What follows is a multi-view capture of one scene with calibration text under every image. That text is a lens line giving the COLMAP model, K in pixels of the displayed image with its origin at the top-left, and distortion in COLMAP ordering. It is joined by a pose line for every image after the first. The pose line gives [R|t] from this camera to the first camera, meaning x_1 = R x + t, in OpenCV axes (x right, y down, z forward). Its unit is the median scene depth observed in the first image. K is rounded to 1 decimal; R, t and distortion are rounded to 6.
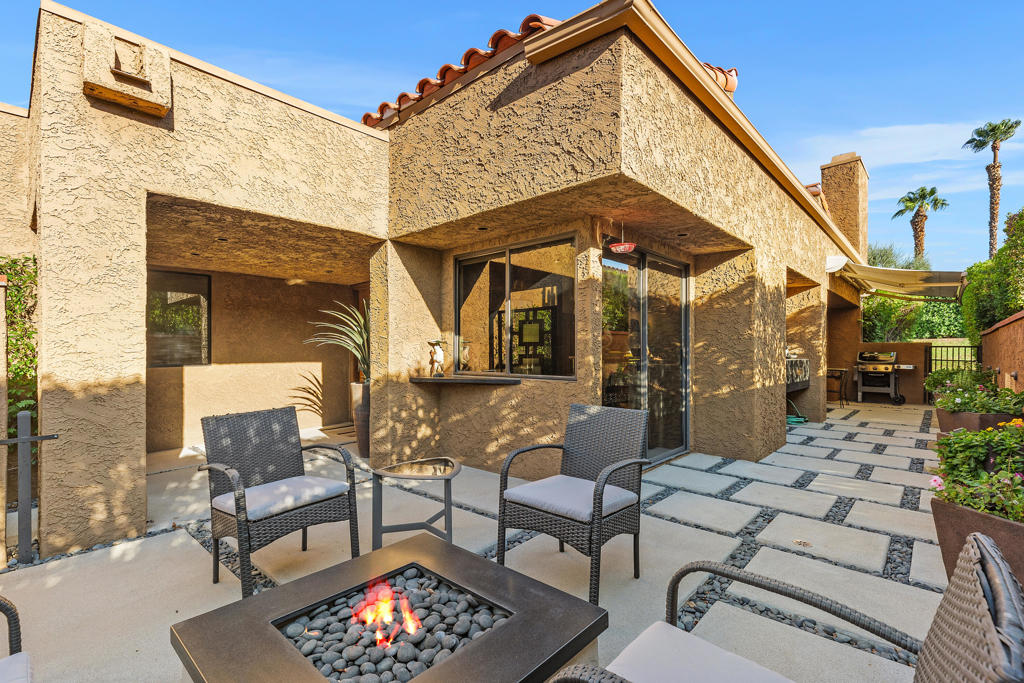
lens RADIAL K [[470.2, 0, 513.4], [0, 470.2, 348.3], [0, 0, 1]] dist [0.001862, -0.000338]
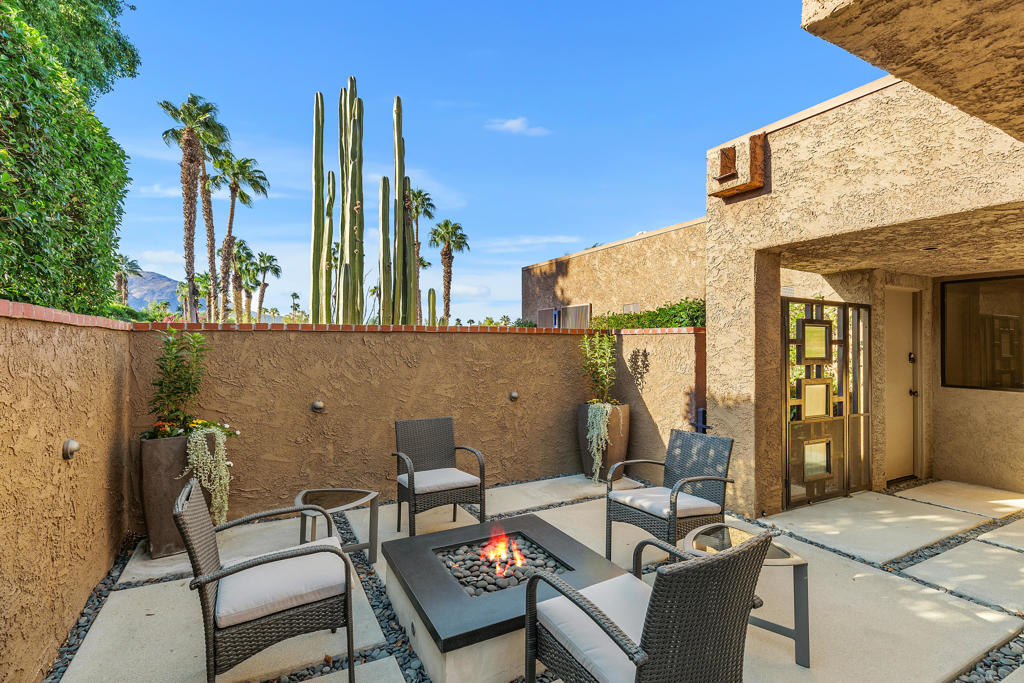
lens RADIAL K [[470.2, 0, 513.4], [0, 470.2, 348.3], [0, 0, 1]] dist [0.001862, -0.000338]
pose [[-0.338400, 0.014478, -0.940891, 0.646169], [-0.007382, 0.999810, 0.018040, -0.090081], [0.940974, 0.013051, -0.338228, 0.837560]]
